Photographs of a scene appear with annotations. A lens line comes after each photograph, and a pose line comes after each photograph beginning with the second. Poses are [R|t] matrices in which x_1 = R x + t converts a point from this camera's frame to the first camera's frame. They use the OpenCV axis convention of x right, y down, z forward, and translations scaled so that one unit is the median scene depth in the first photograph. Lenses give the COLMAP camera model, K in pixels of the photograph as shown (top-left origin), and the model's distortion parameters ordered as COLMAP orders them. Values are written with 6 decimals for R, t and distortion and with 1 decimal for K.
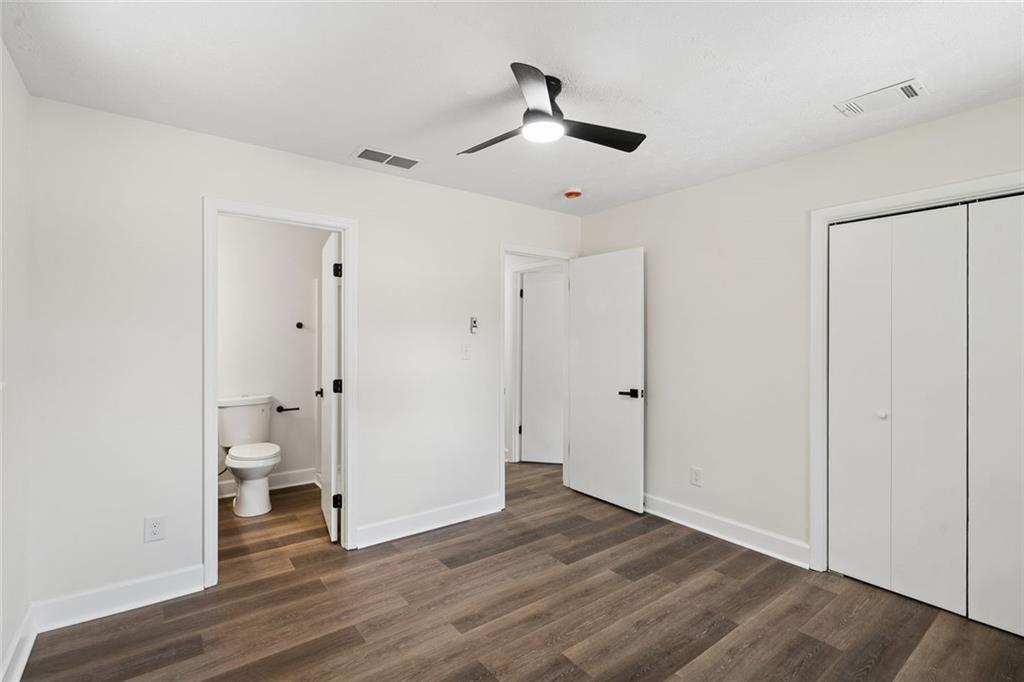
lens RADIAL K [[469.1, 0, 512.0], [0, 469.1, 341.0], [0, 0, 1]] dist [-0.000050, -0.000047]
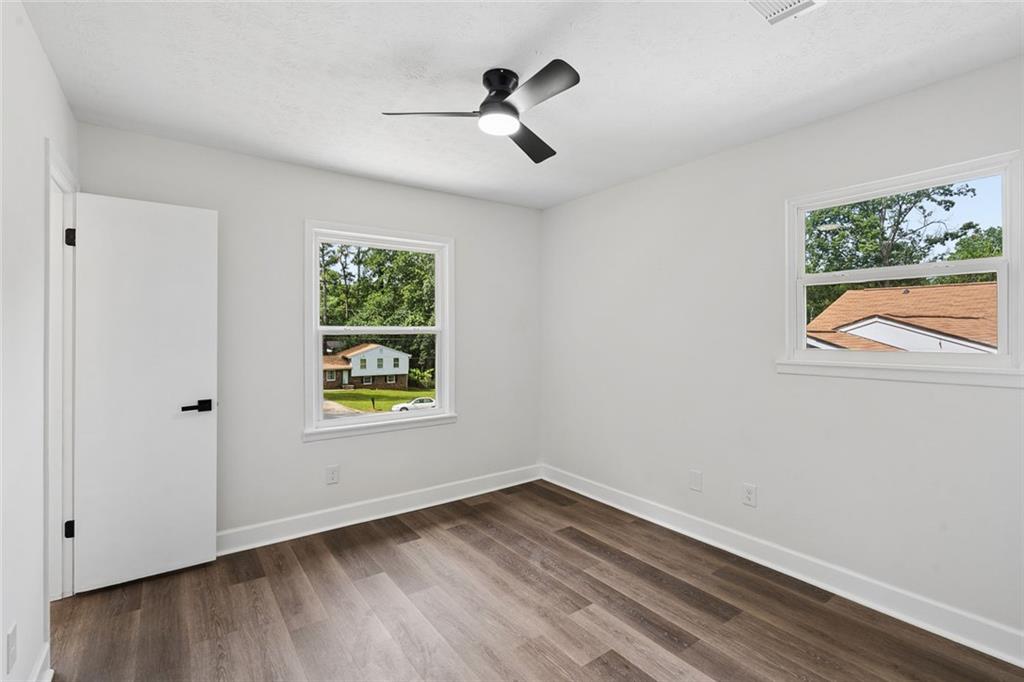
lens RADIAL K [[469.1, 0, 512.0], [0, 469.1, 341.0], [0, 0, 1]] dist [-0.000050, -0.000047]
pose [[0.024983, -0.011774, 0.999619, -0.471812], [-0.000029, 0.999931, 0.011778, 0.000685], [-0.999688, -0.000323, 0.024981, 0.496551]]
